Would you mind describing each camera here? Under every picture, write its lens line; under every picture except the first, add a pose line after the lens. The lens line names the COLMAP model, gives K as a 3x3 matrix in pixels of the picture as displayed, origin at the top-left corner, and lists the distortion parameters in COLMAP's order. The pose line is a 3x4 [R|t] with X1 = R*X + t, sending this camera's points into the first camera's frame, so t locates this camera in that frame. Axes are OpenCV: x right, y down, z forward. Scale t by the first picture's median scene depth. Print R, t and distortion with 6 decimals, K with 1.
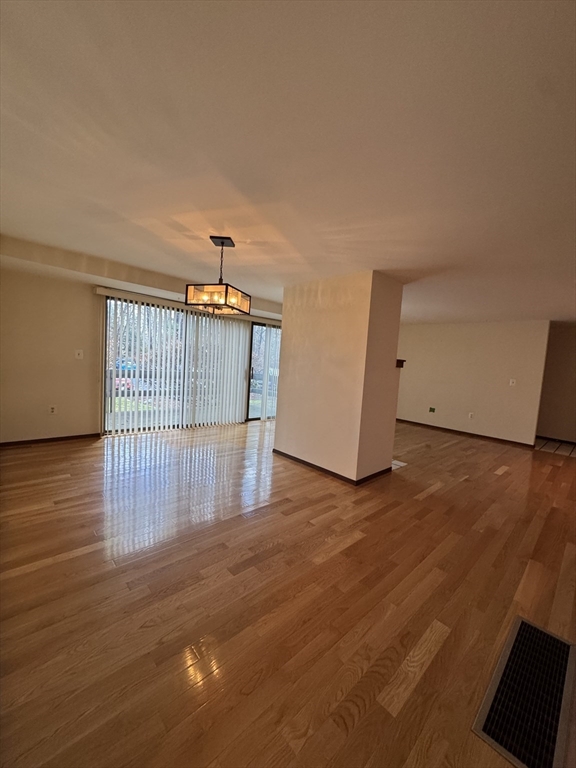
lens RADIAL K [[303.9, 0, 287.7], [0, 303.9, 384.6], [0, 0, 1]] dist [0.000118, 0.000004]
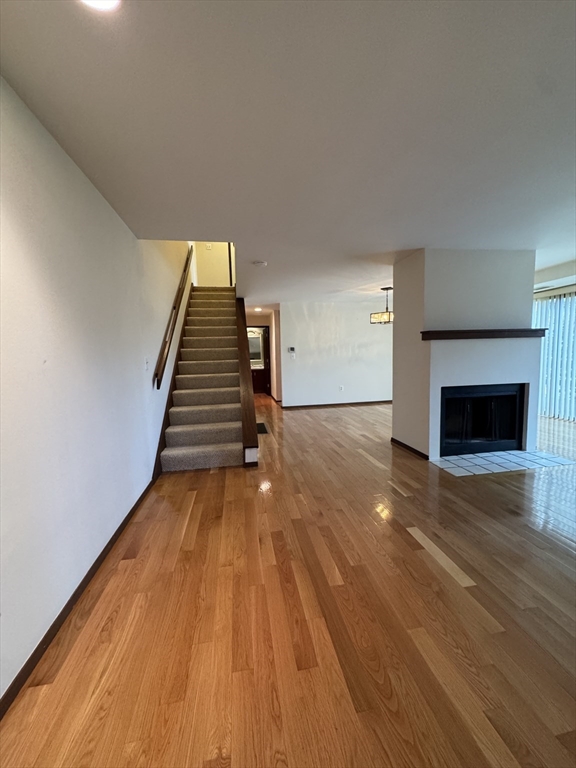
lens RADIAL K [[303.9, 0, 288.2], [0, 303.9, 382.7], [0, 0, 1]] dist [0.000118, 0.000004]
pose [[-0.551738, 0.026487, -0.833596, 1.541537], [-0.078973, 0.993345, 0.083834, 0.027922], [0.830270, 0.112086, -0.545975, 1.356657]]
